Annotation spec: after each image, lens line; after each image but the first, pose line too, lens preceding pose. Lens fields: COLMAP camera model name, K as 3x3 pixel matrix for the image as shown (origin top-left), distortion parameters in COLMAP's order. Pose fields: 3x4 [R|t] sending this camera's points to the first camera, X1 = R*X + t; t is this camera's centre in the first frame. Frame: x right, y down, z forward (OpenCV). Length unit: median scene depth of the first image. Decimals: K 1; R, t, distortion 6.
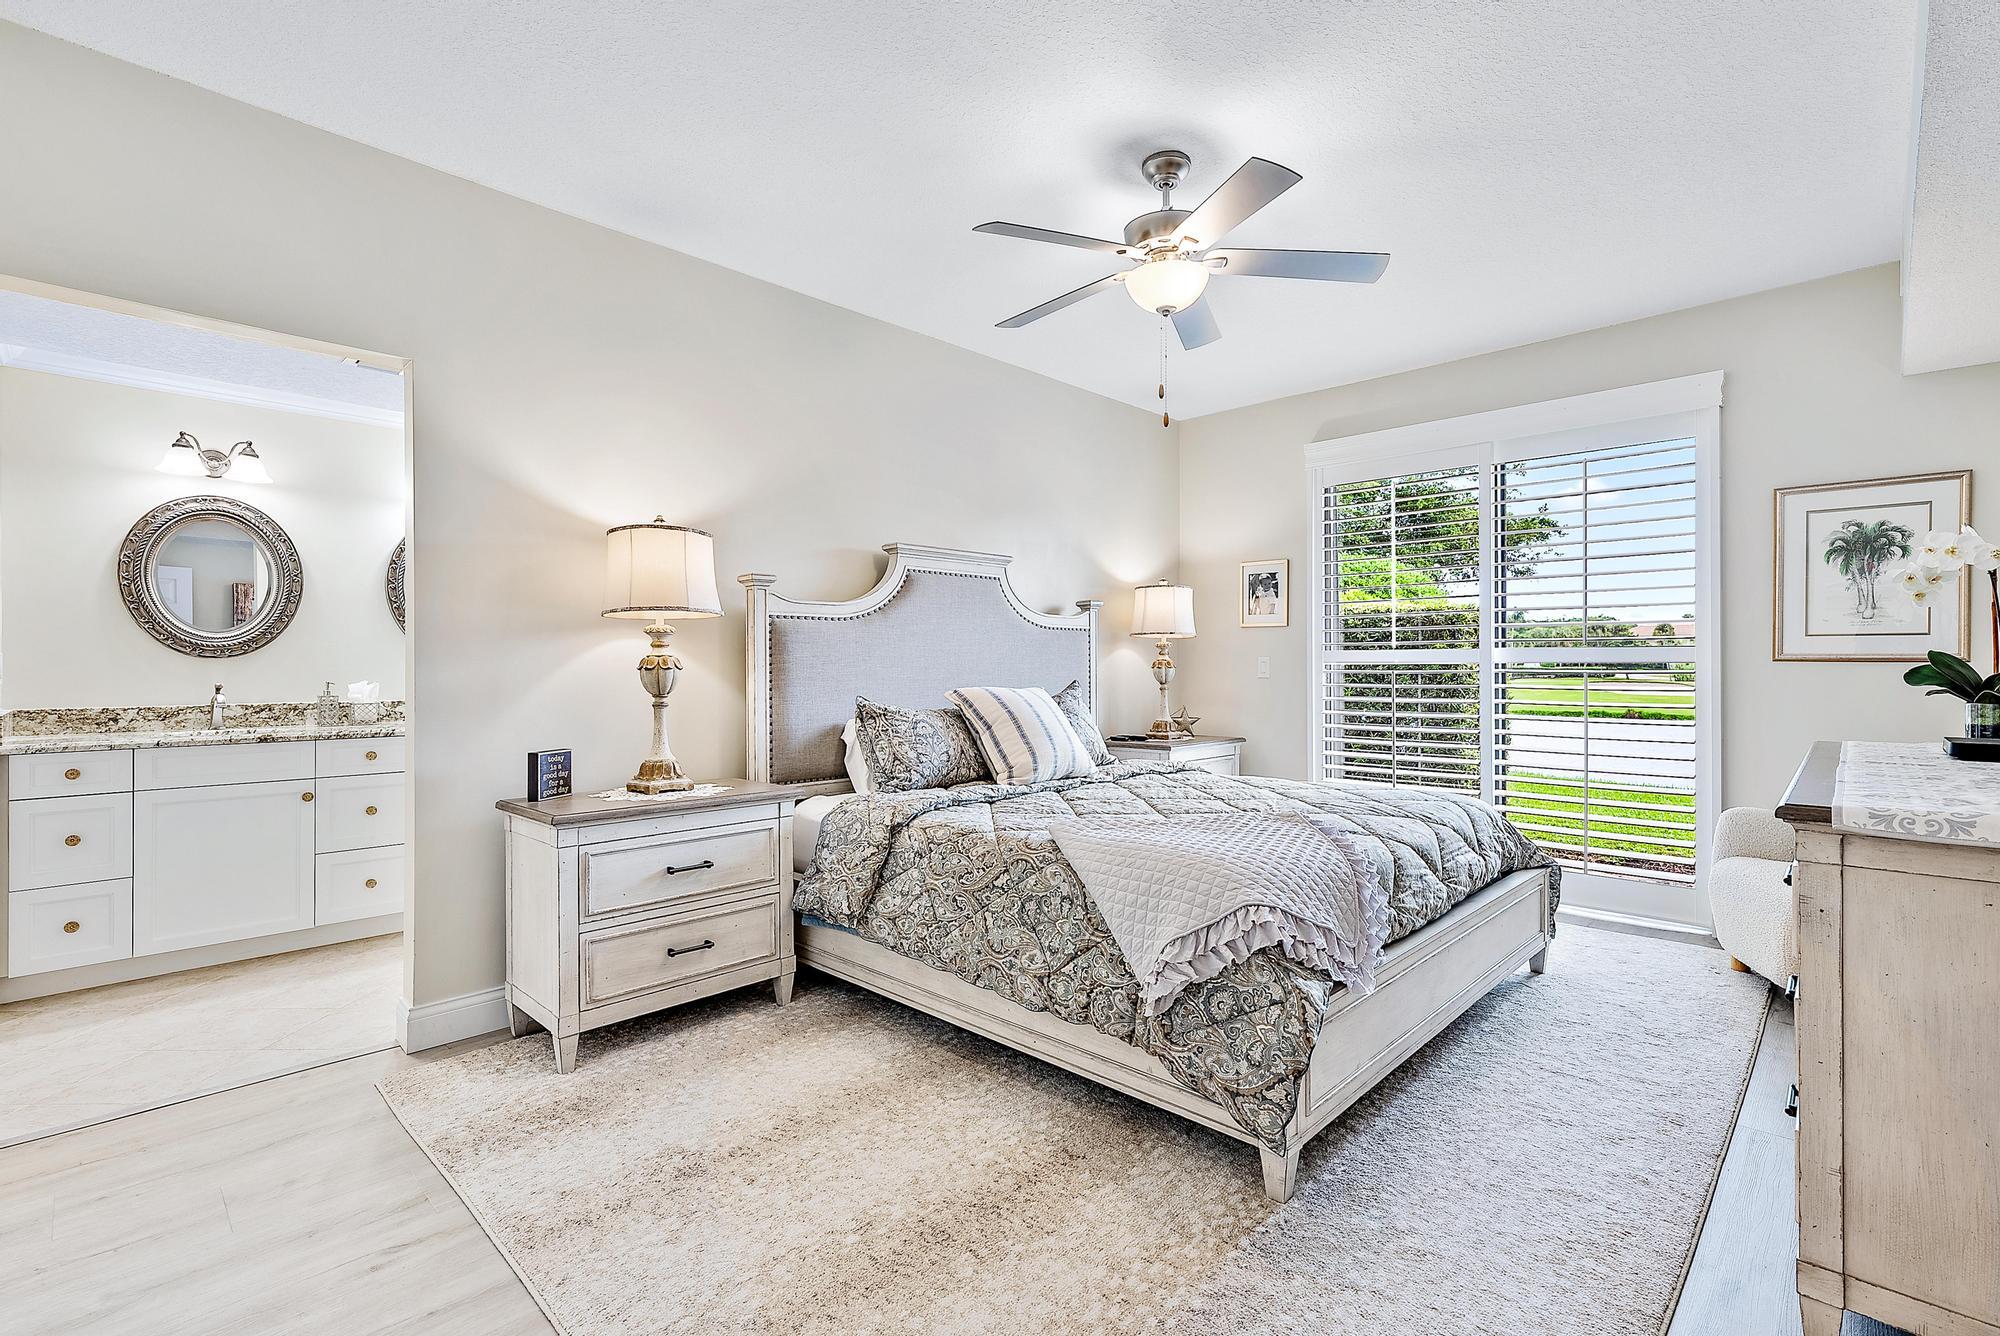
lens RADIAL K [[908.2, 0, 1002.2], [0, 908.2, 668.7], [0, 0, 1]] dist [-0.001166, -0.000333]
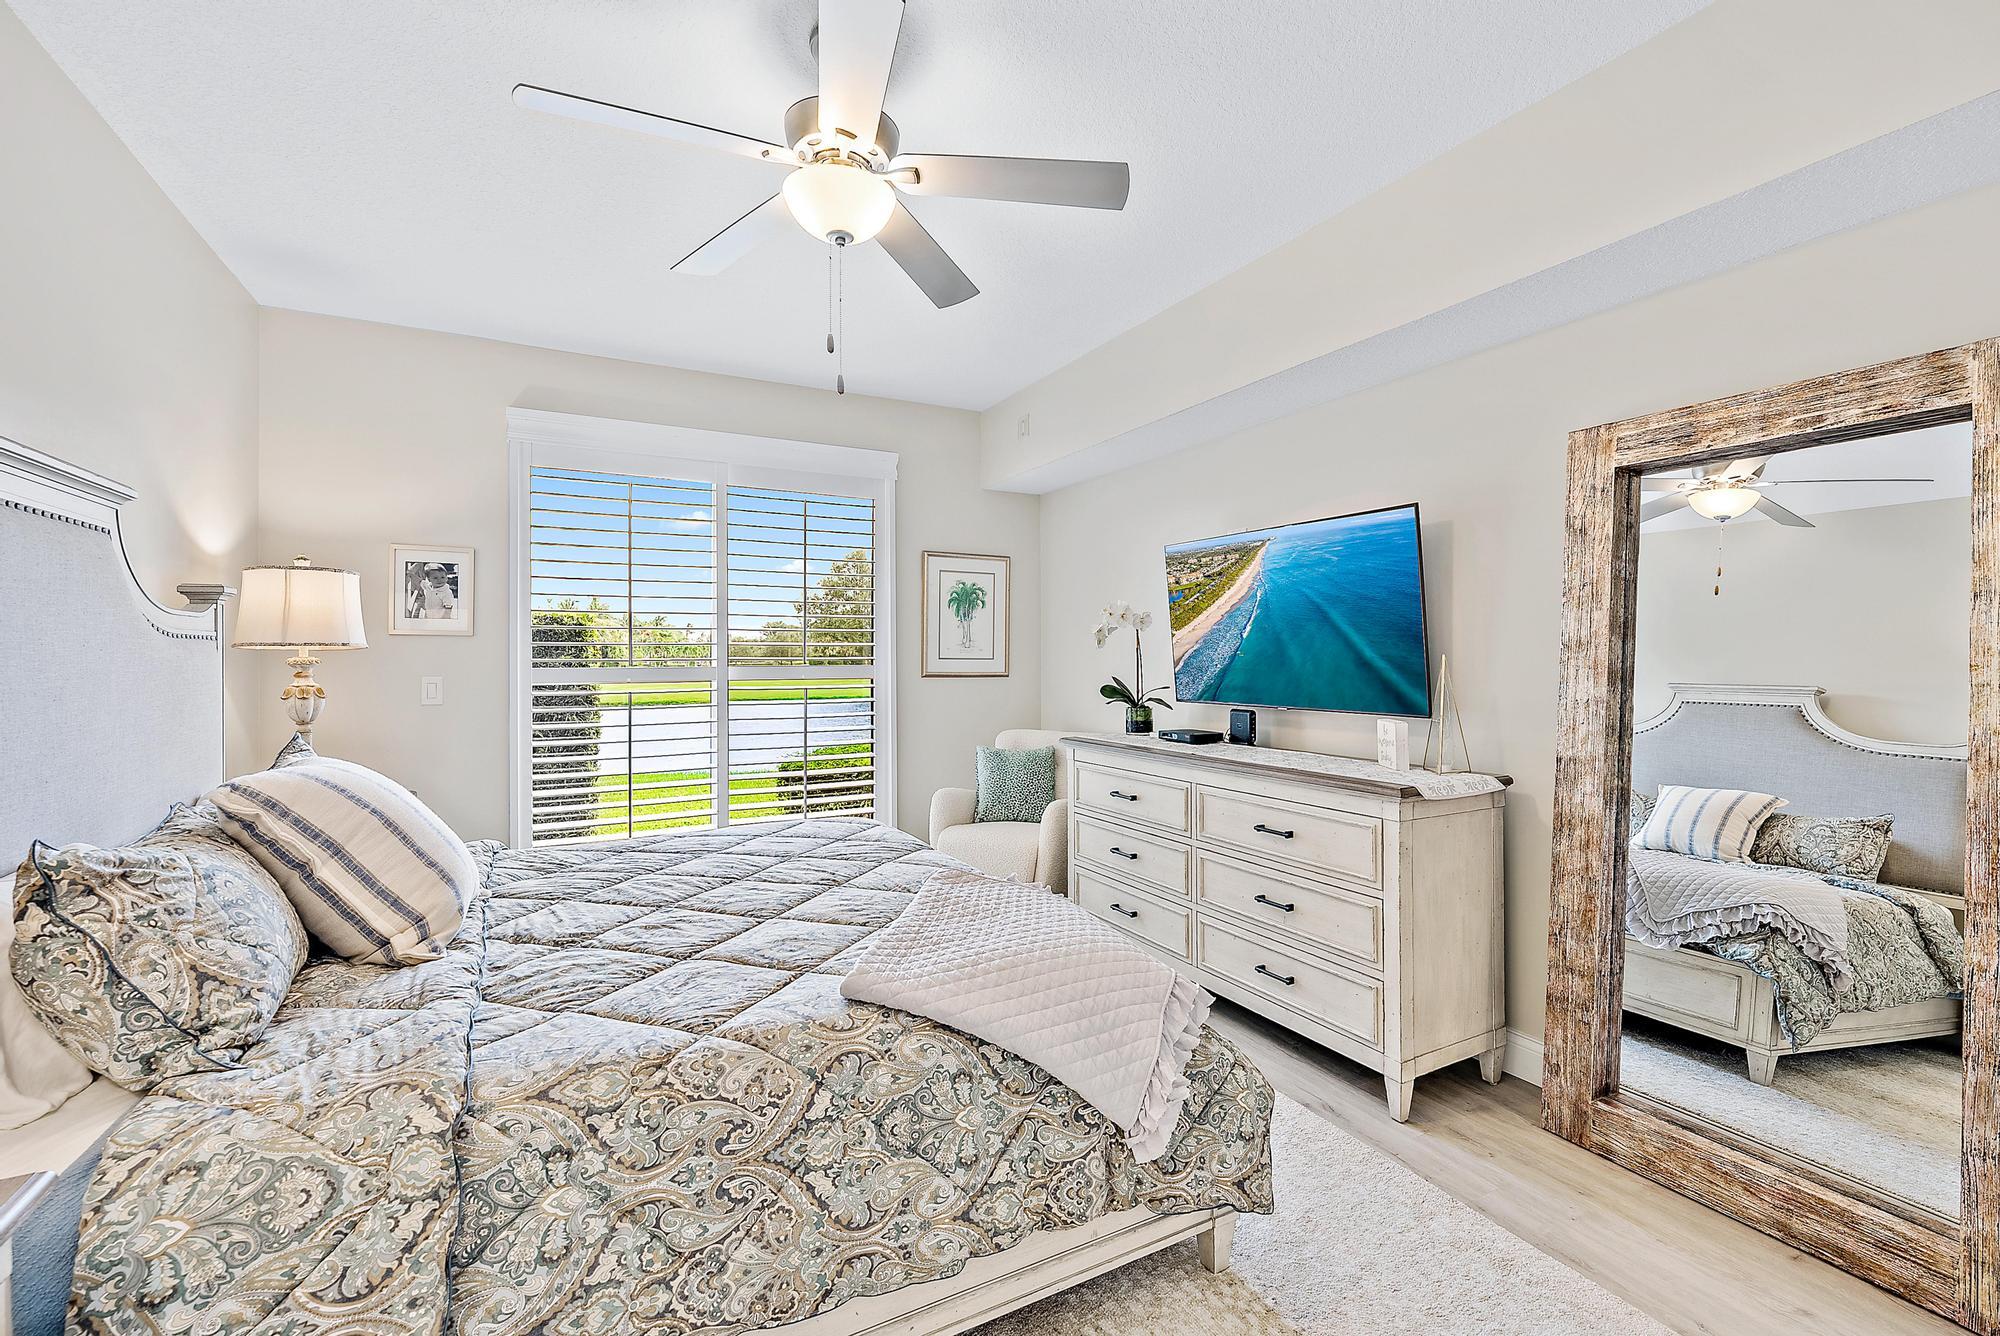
lens RADIAL K [[861.2, 0, 1003.5], [0, 861.2, 657.0], [0, 0, 1]] dist [-0.002451, 0.000059]
pose [[0.296508, 0.000168, 0.955030, -0.454513], [0.005061, 0.999986, -0.001747, -0.048315], [-0.955017, 0.005351, 0.296503, 0.667560]]
